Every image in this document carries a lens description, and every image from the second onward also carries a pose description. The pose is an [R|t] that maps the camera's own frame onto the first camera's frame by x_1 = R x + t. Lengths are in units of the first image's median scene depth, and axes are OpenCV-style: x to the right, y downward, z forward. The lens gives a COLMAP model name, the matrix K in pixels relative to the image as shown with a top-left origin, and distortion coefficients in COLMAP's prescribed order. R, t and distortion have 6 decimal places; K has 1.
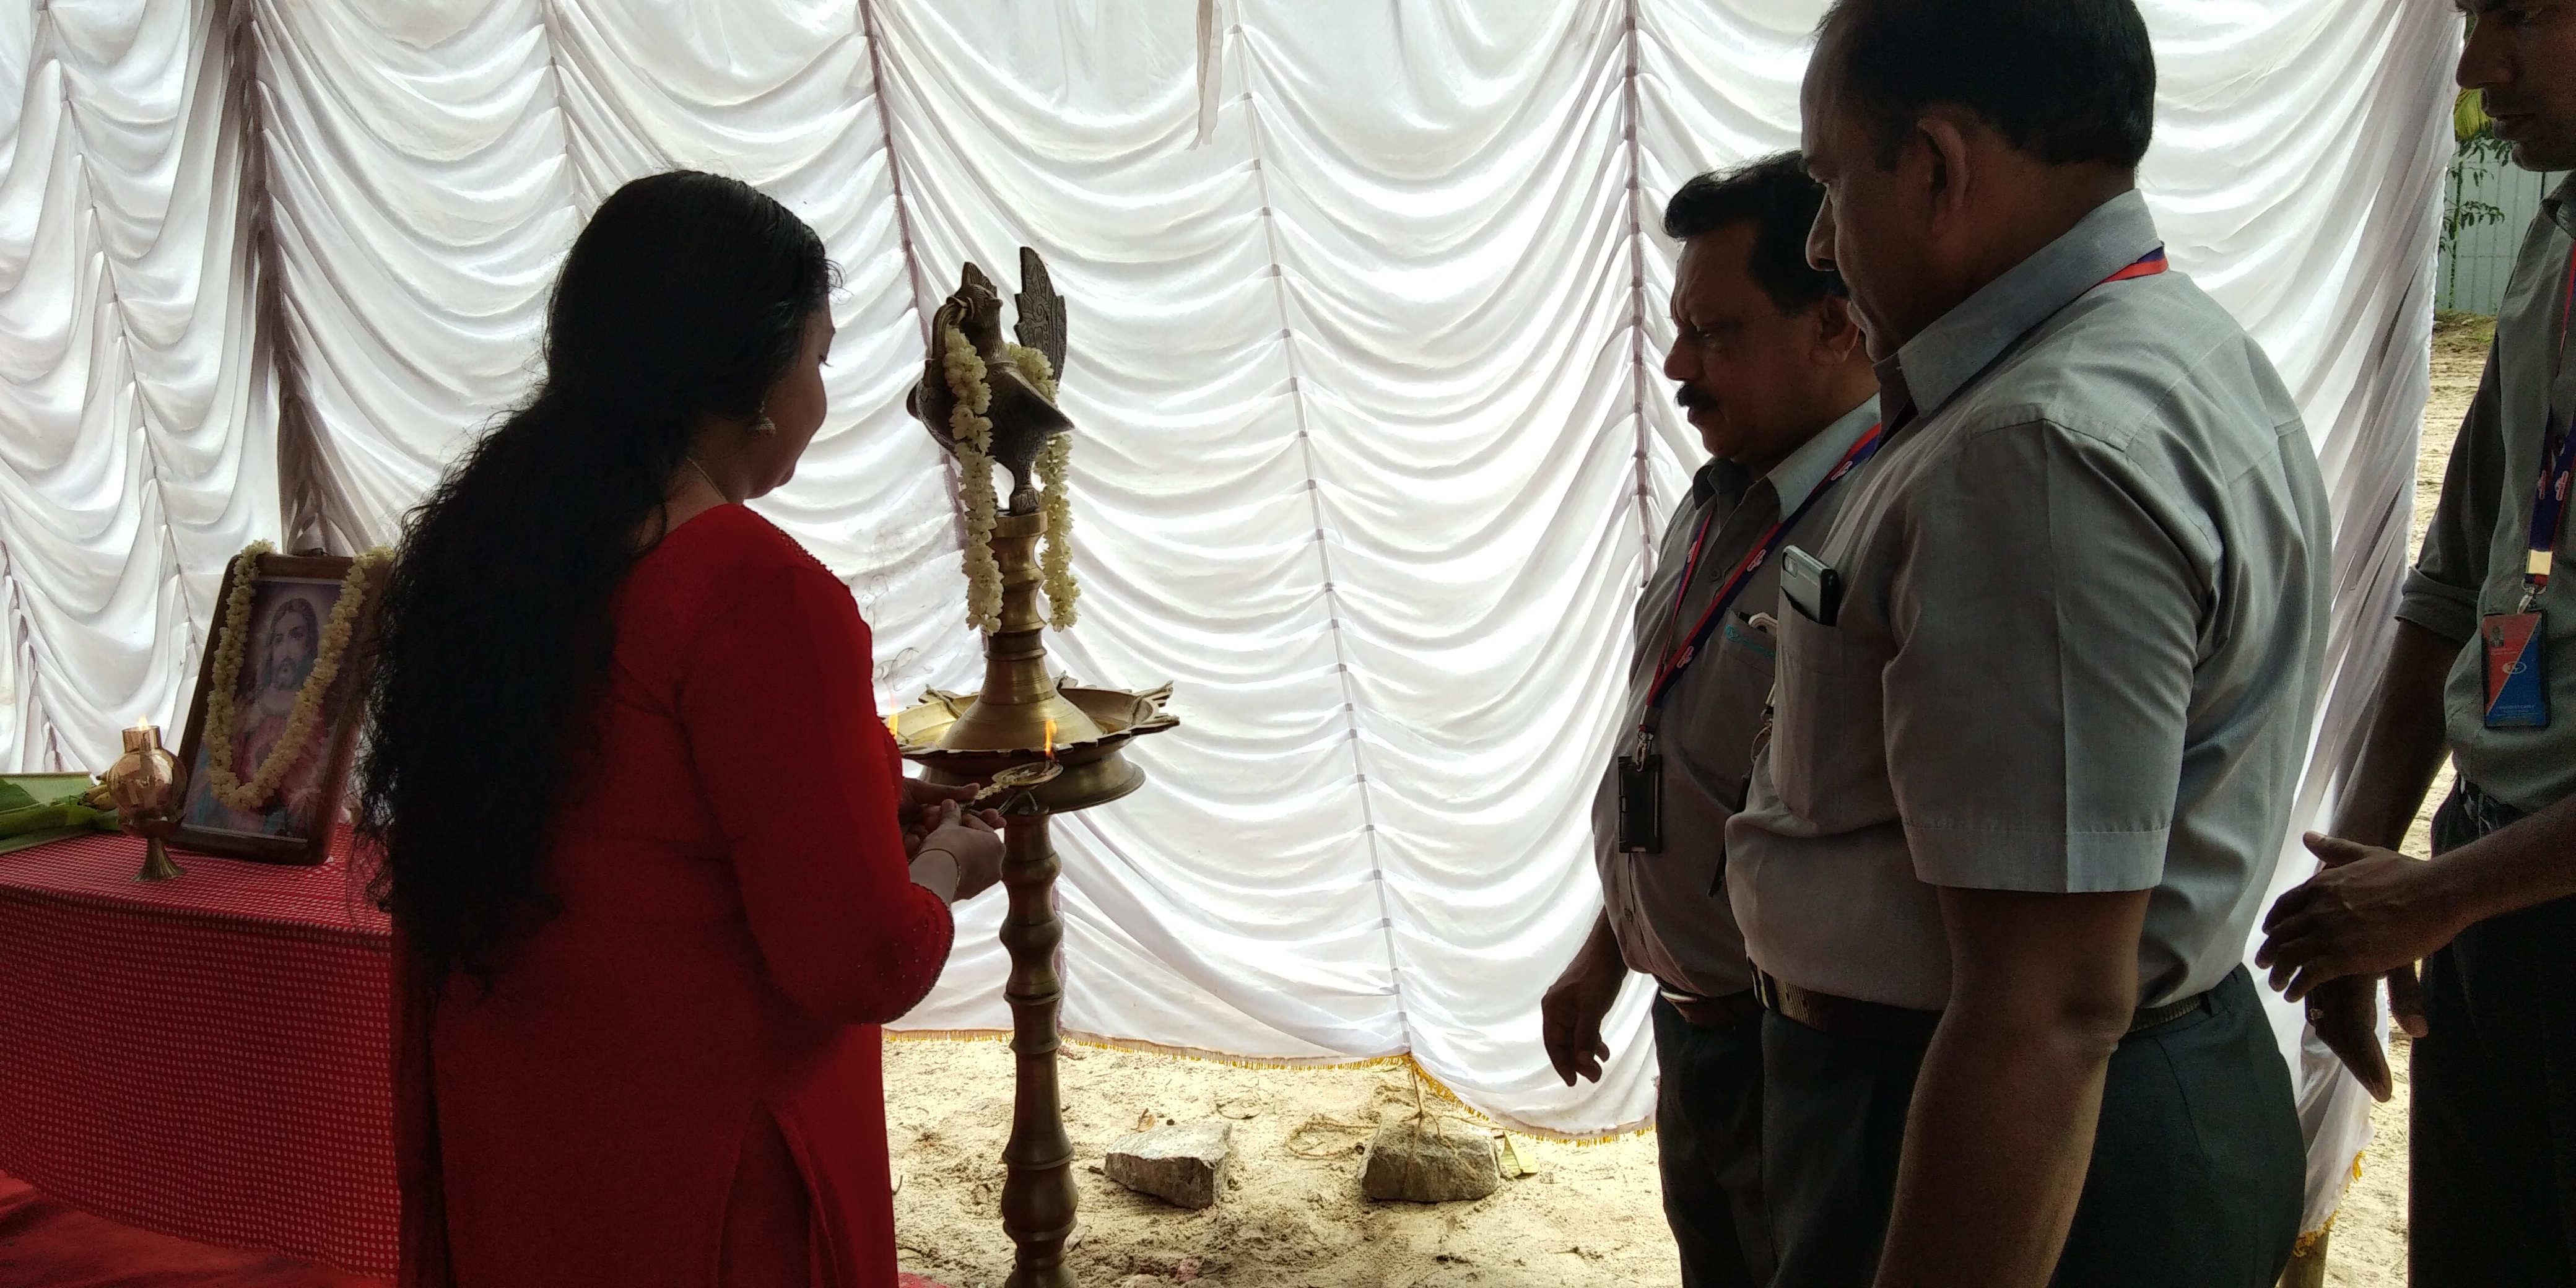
lens RADIAL K [[2226.2, 0, 1244.4], [0, 2226.2, 631.6], [0, 0, 1]] dist [0.077186, -0.177455]
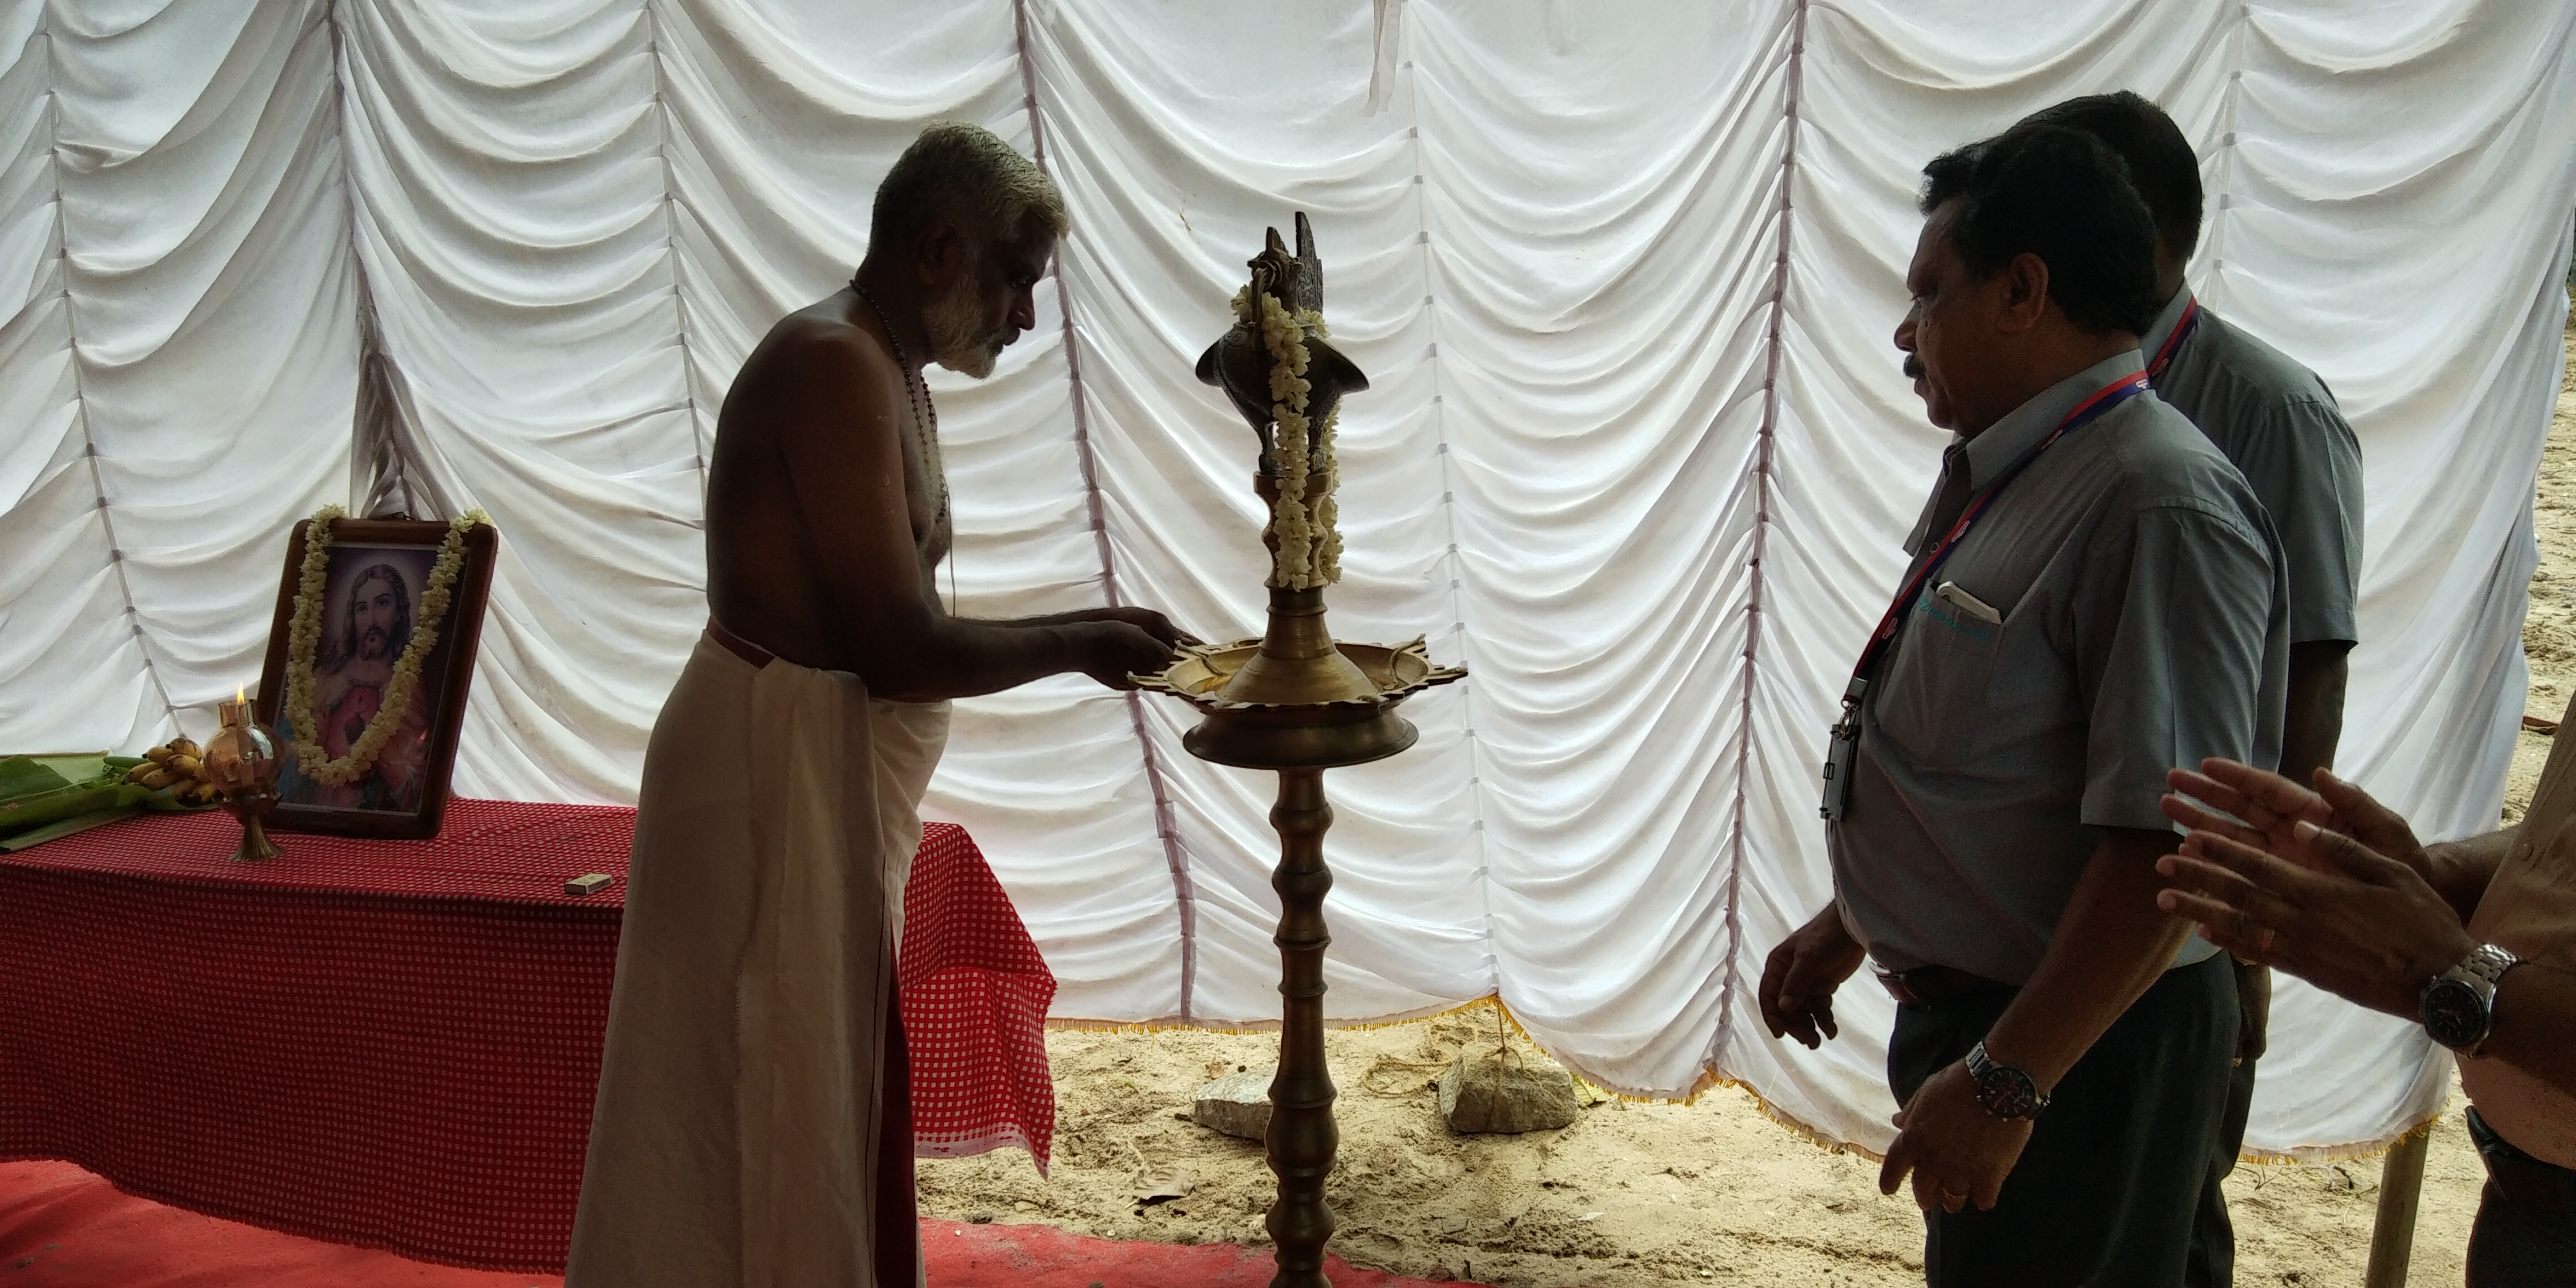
lens RADIAL K [[2226.2, 0, 1281.3], [0, 2226.2, 646.0], [0, 0, 1]] dist [0.077186, -0.177455]
pose [[0.989567, -0.015767, 0.143205, -0.179928], [0.012192, 0.999593, 0.025806, 0.000085], [-0.143554, -0.023791, 0.989357, -0.009991]]
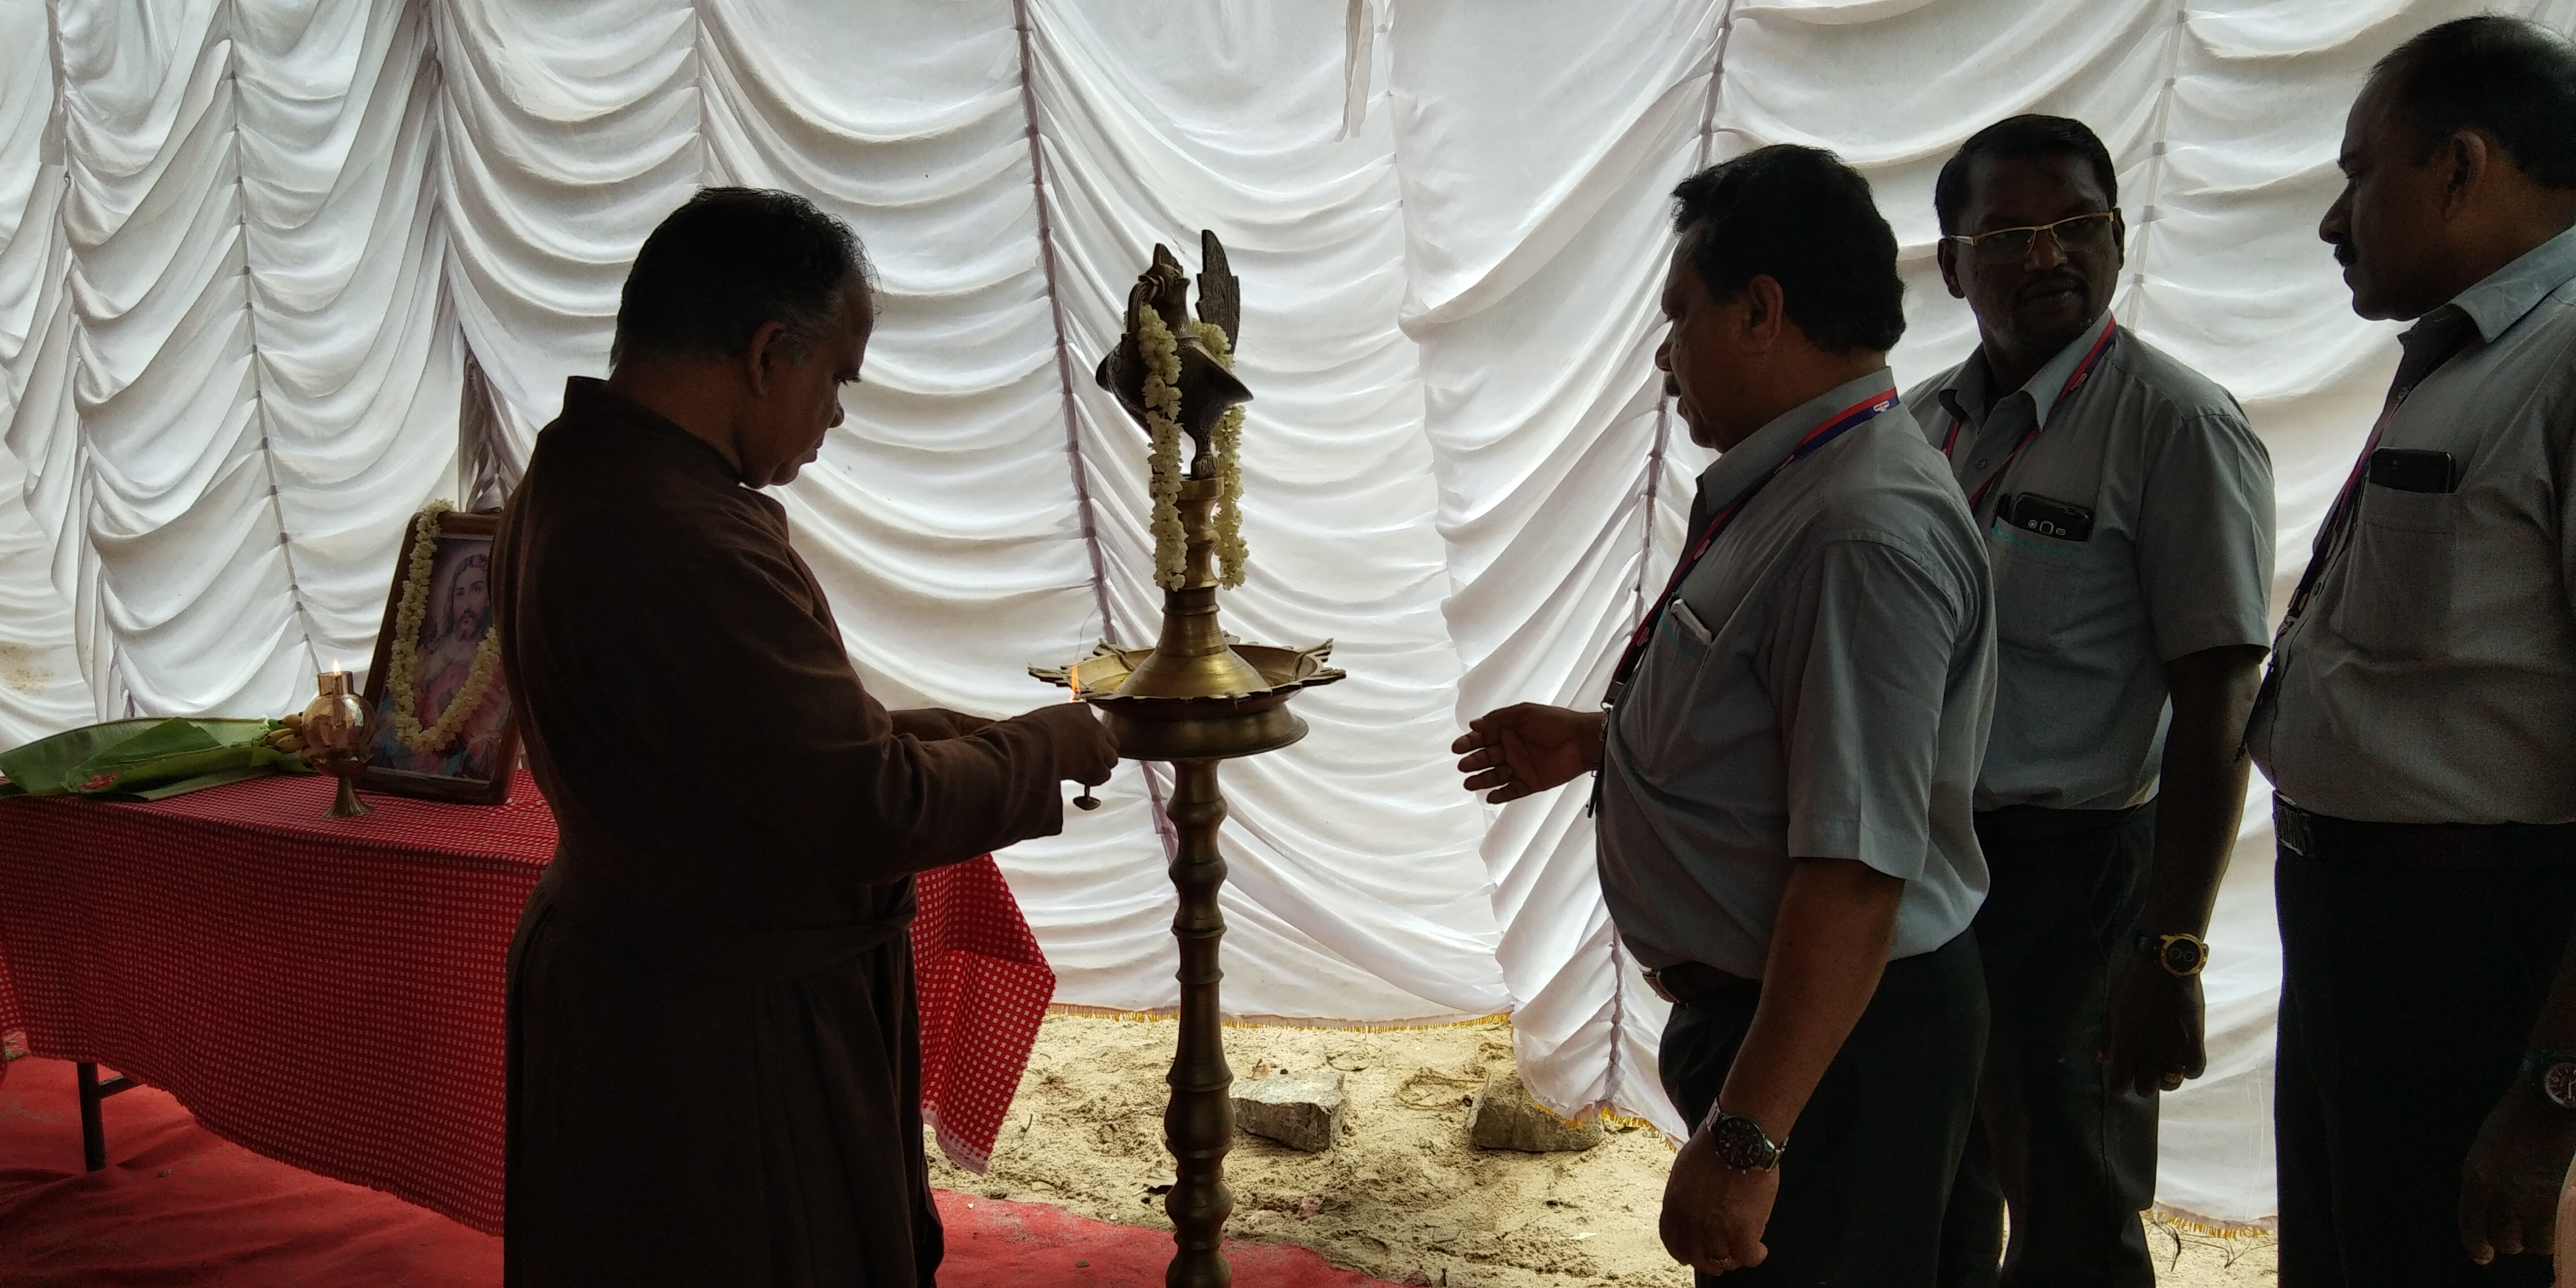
lens RADIAL K [[2226.2, 0, 1242.6], [0, 2226.2, 629.8], [0, 0, 1]] dist [0.077186, -0.177455]
pose [[0.999596, 0.018113, -0.021896, -0.037958], [-0.018044, 0.999832, 0.003341, 0.010876], [0.021953, -0.002945, 0.999755, -0.049803]]
